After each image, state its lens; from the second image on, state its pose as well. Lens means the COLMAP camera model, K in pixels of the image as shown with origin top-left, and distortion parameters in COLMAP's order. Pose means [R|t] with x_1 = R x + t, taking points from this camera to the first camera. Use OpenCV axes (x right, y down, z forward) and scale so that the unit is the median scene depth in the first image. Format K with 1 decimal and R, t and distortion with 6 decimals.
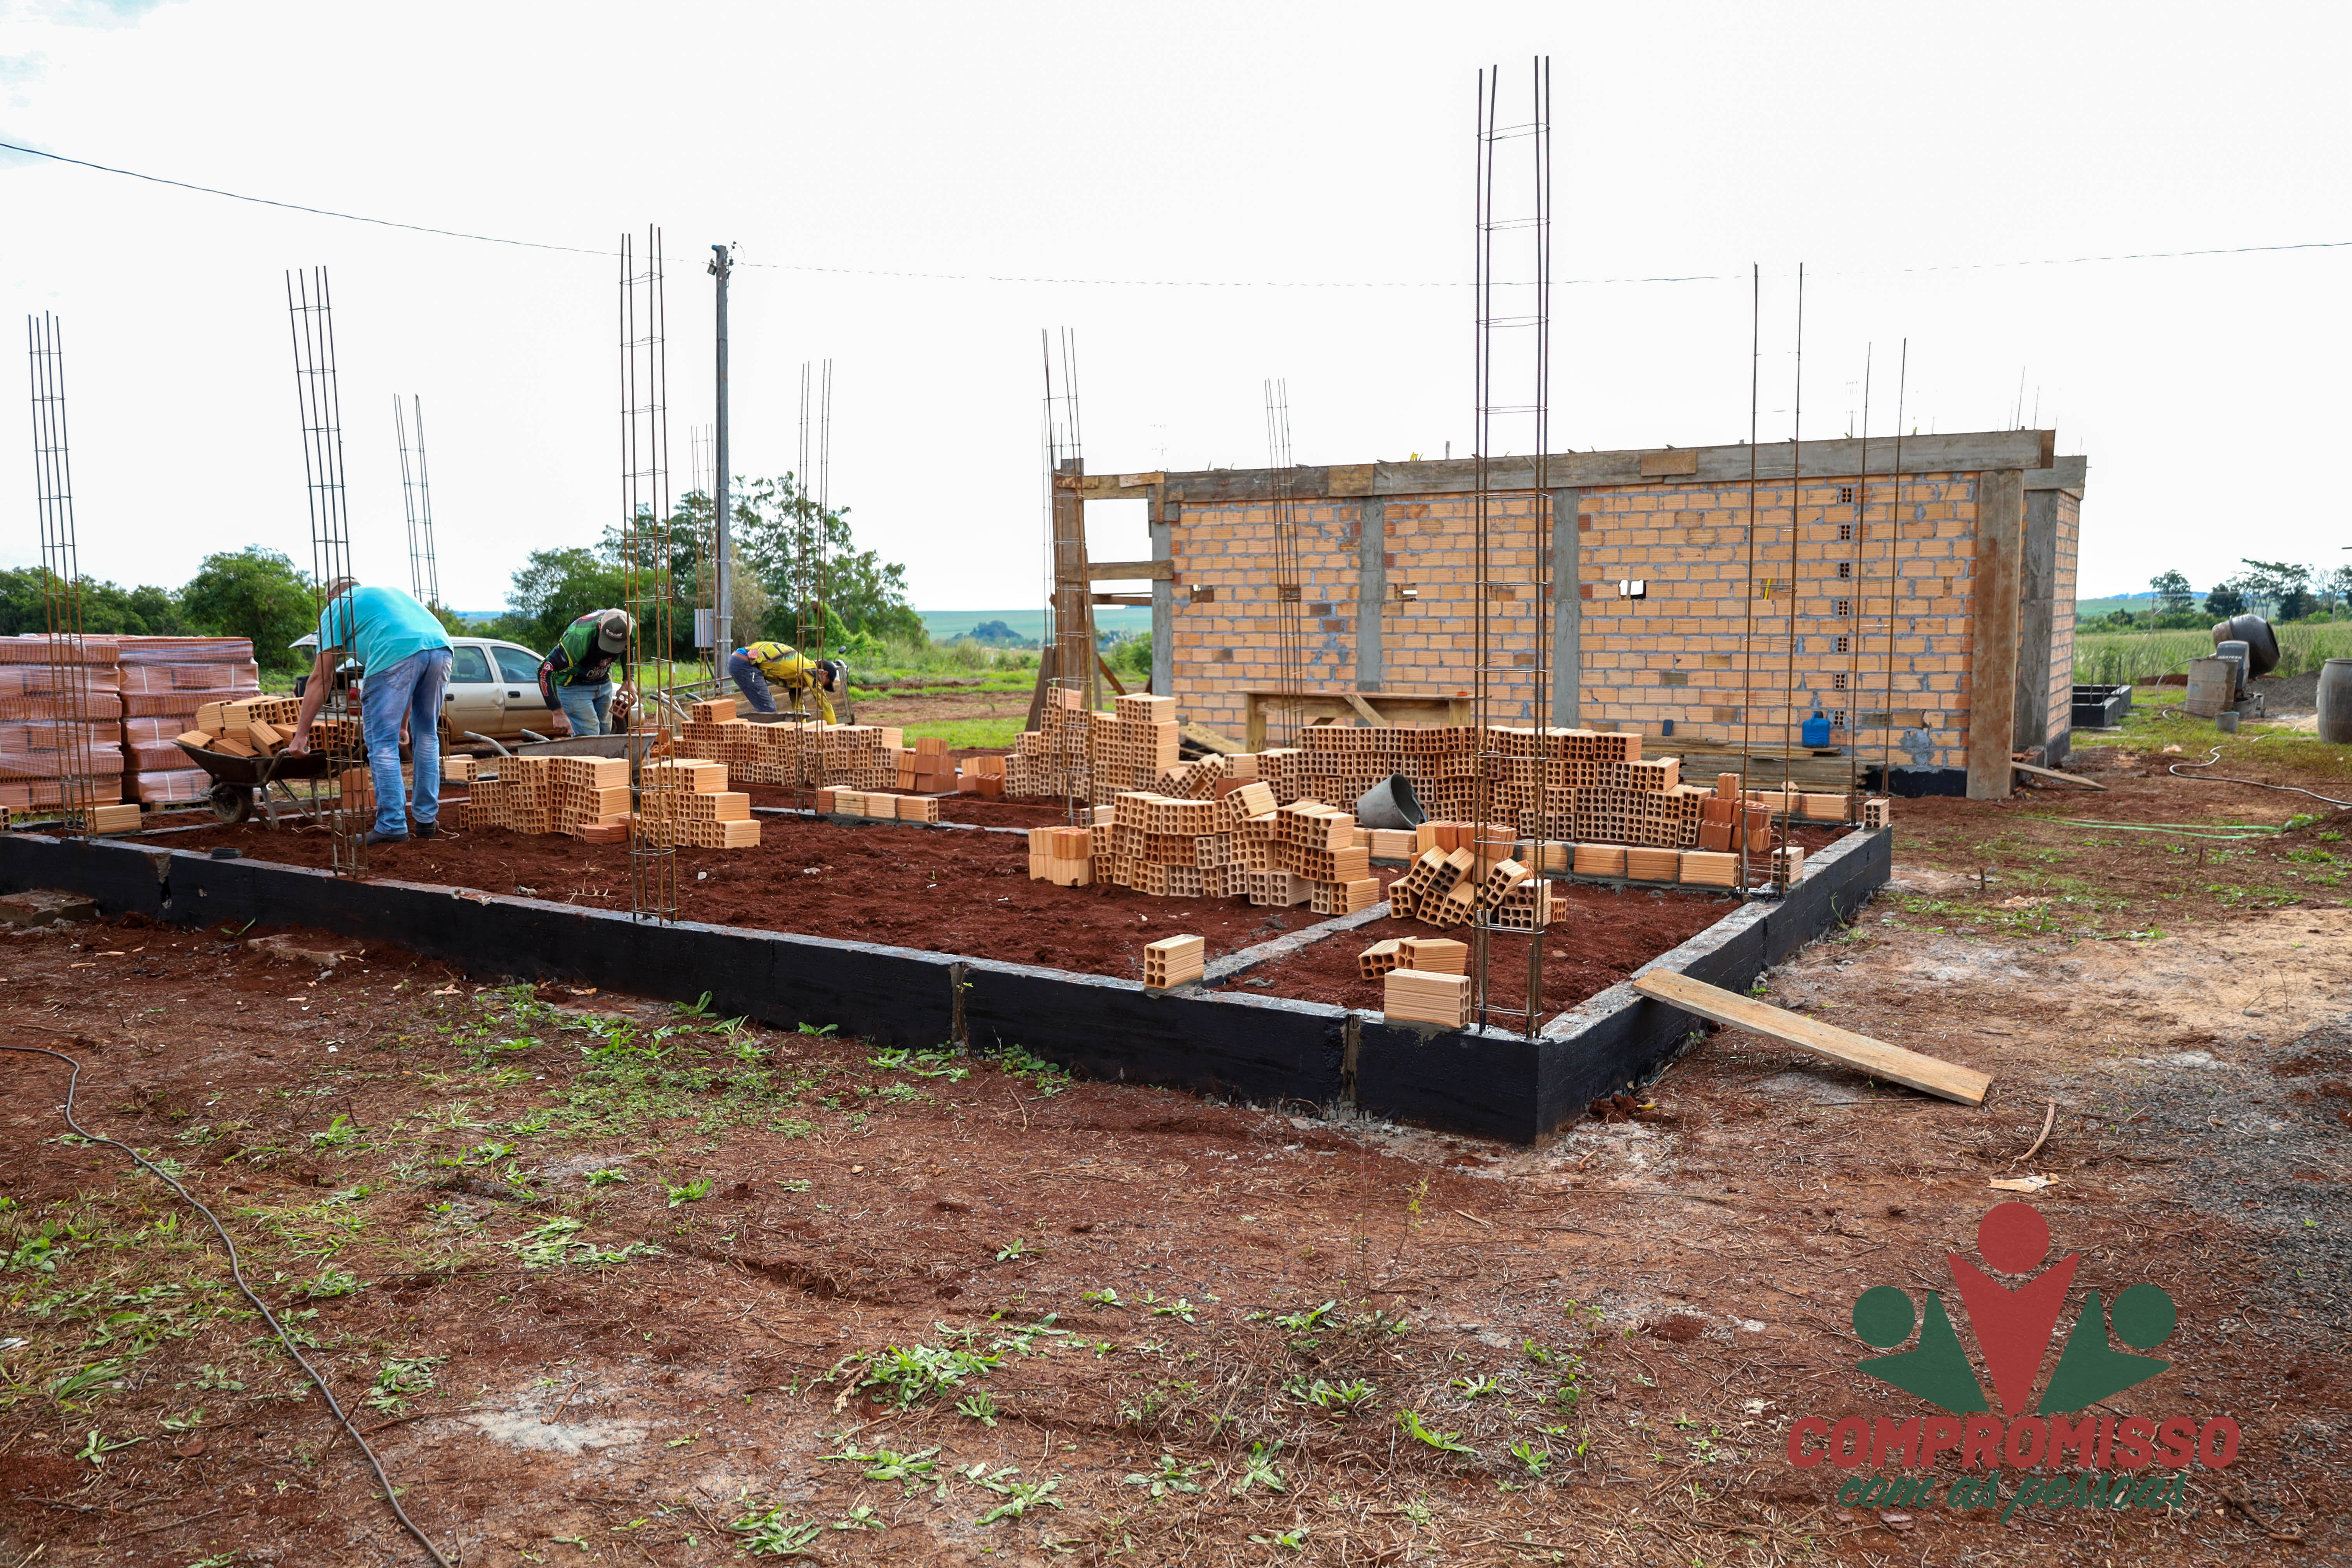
lens RADIAL K [[1716.1, 0, 1176.0], [0, 1716.1, 784.0], [0, 0, 1]] dist [-0.007164, -0.003234]
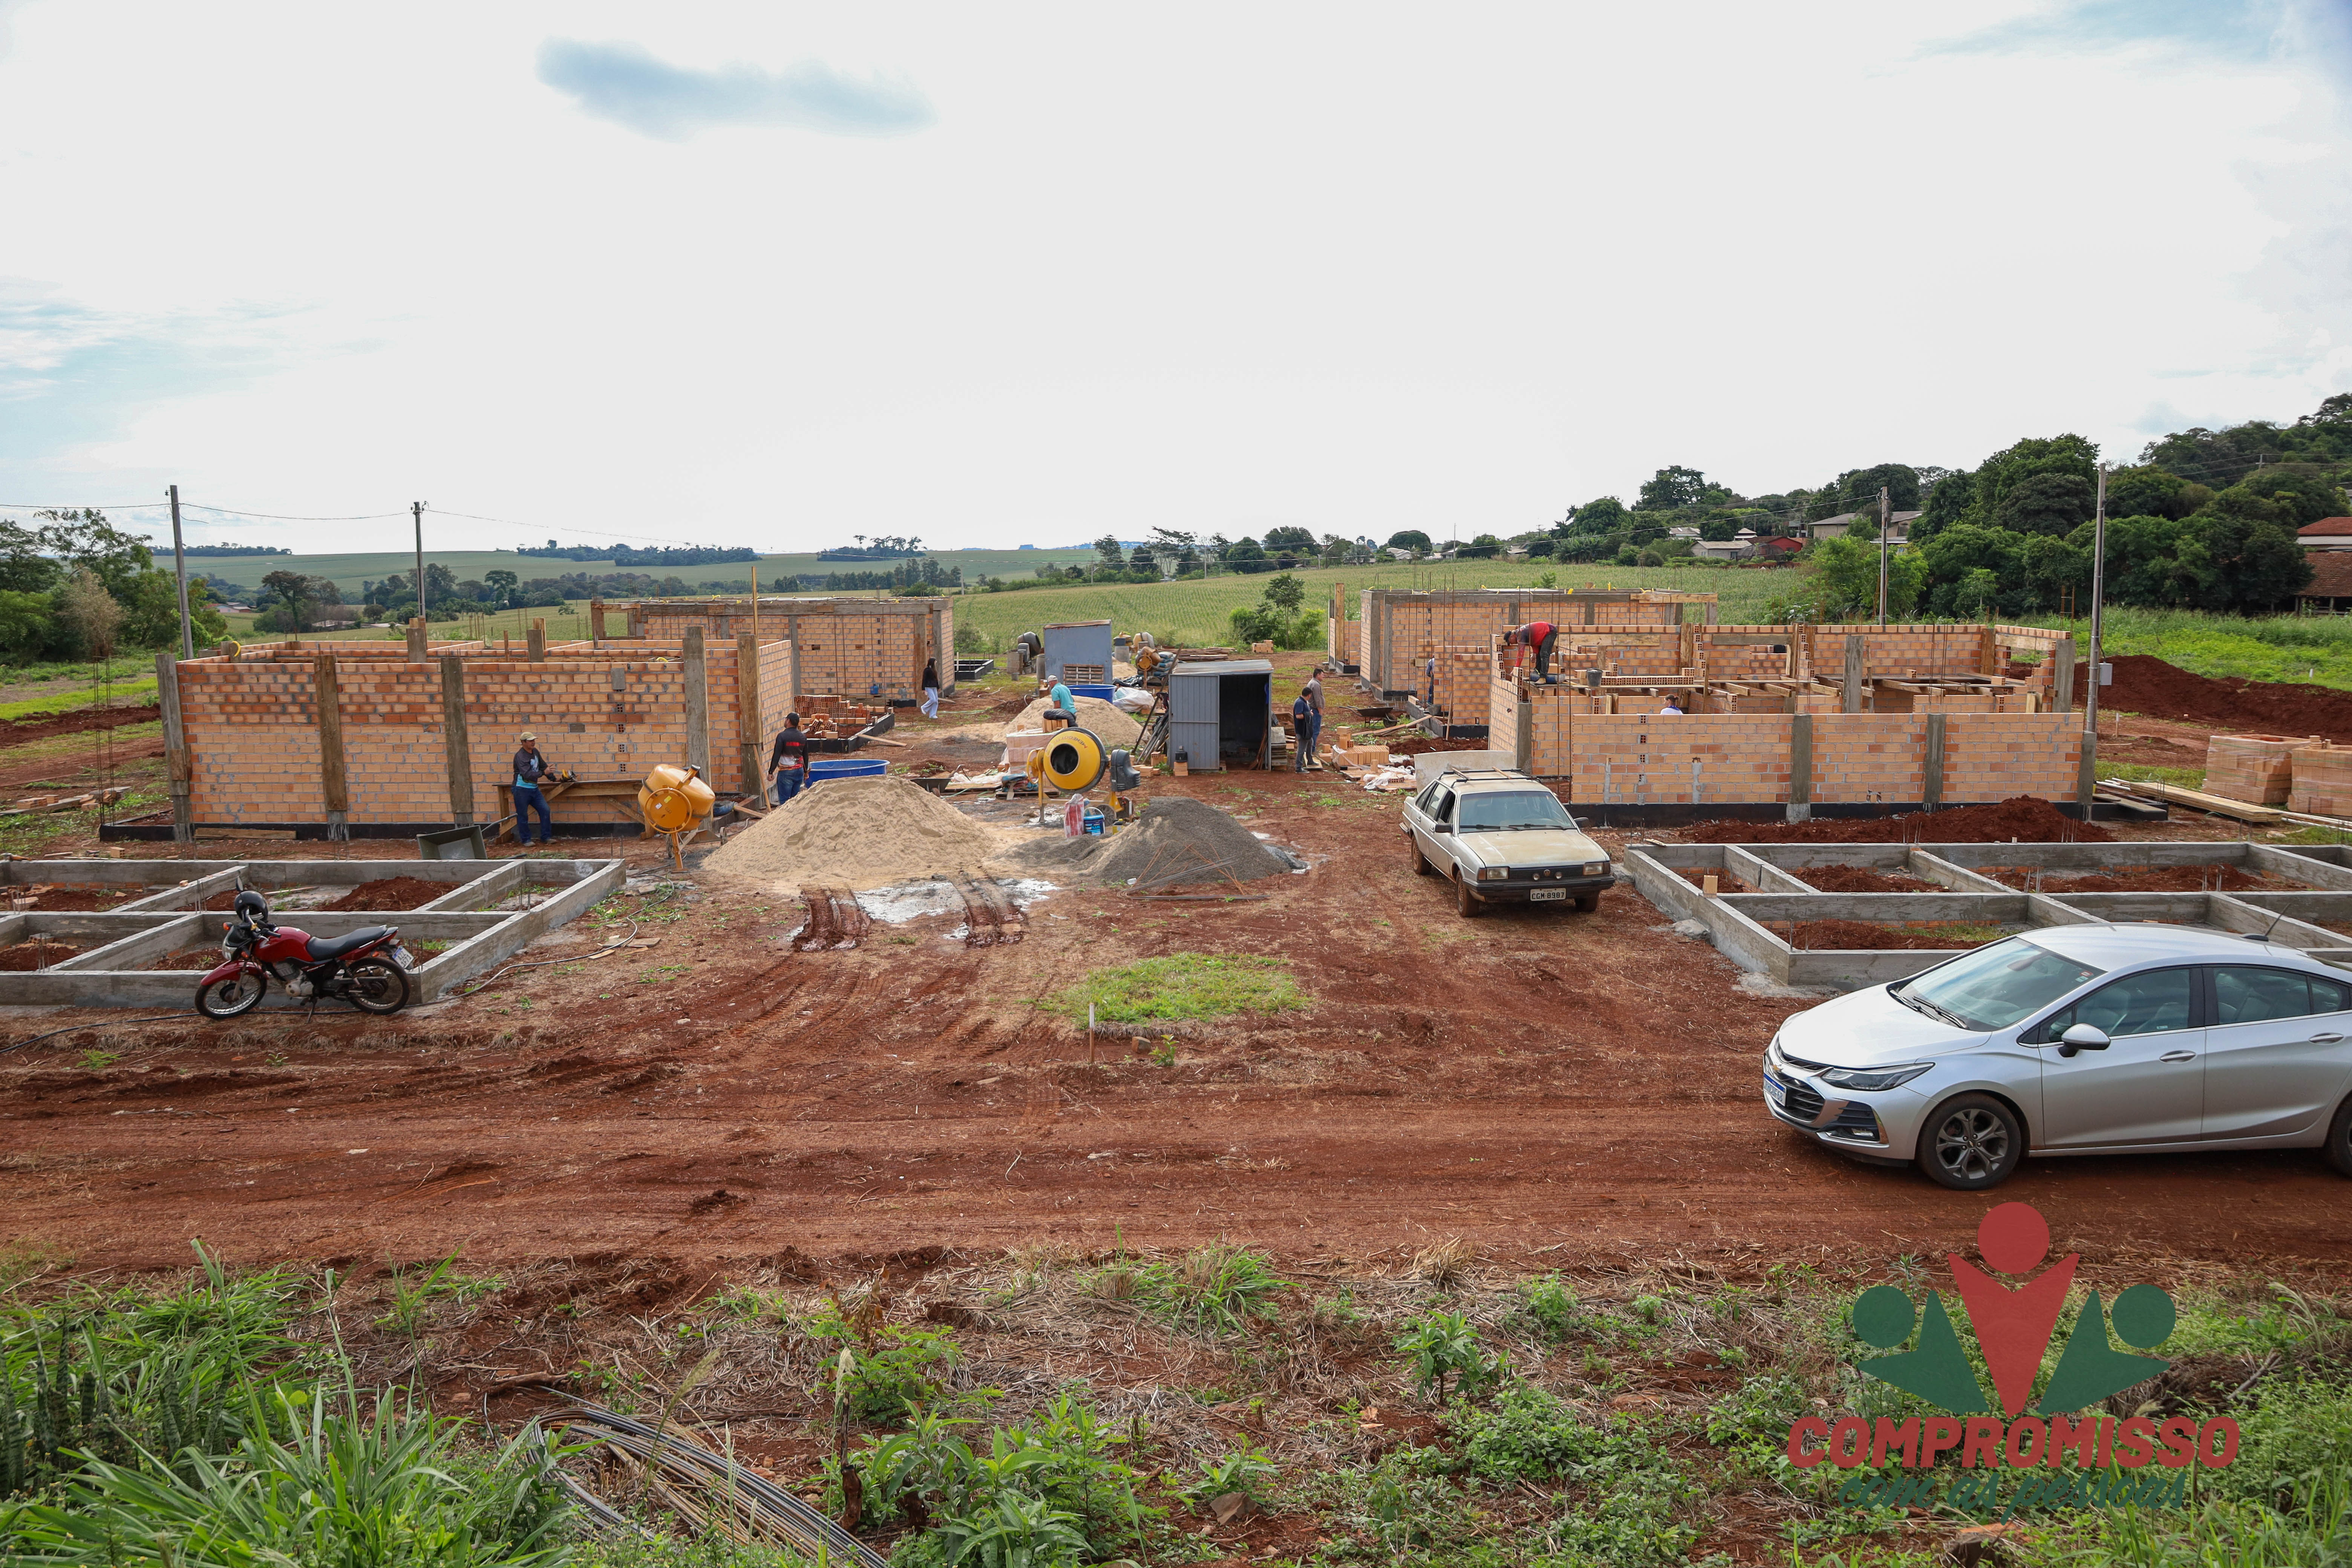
lens RADIAL K [[1636.9, 0, 1189.4], [0, 1636.9, 787.0], [0, 0, 1]] dist [-0.000076, 0.001280]
pose [[0.847172, -0.075807, 0.525883, -0.760117], [0.054370, 0.996942, 0.056124, 0.011577], [-0.528529, -0.018955, 0.848703, -1.938408]]
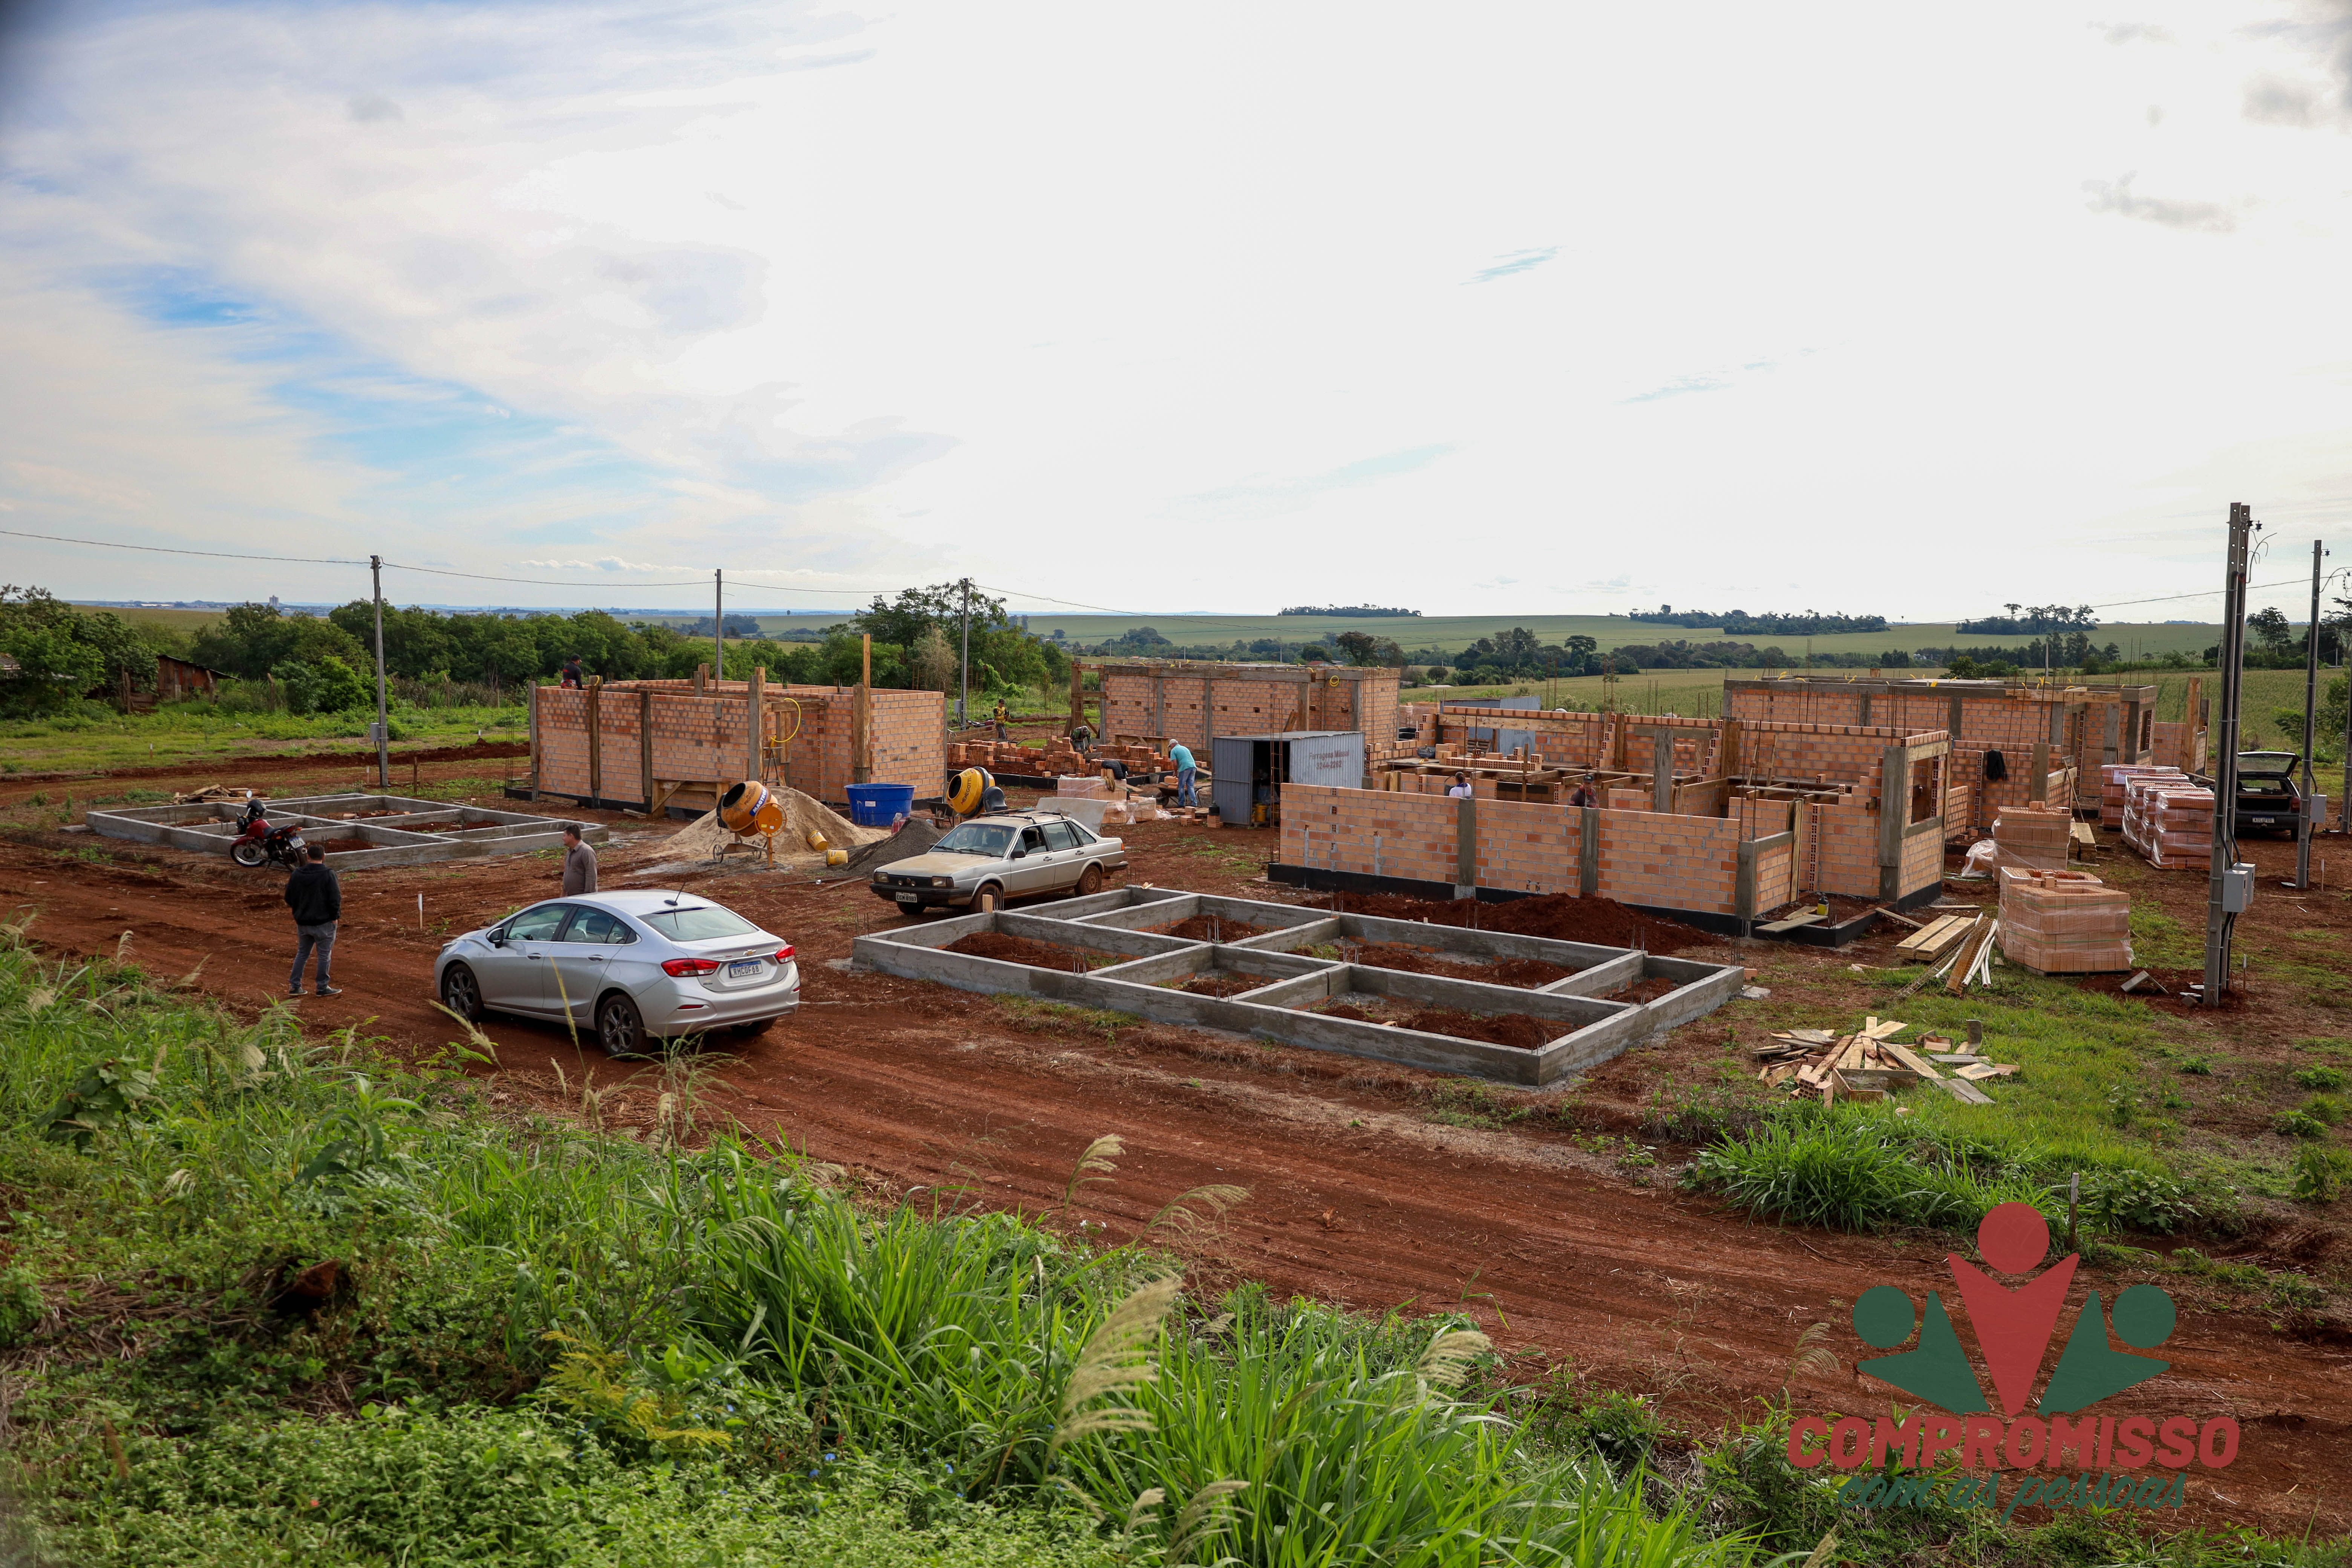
lens RADIAL K [[1839.5, 0, 1175.0], [0, 1839.5, 781.5], [0, 0, 1]] dist [-0.010247, -0.010982]
pose [[0.995591, 0.024013, -0.090674, 0.506790], [-0.024846, 0.999659, -0.008061, 0.070222], [0.090450, 0.010278, 0.995848, -2.776744]]
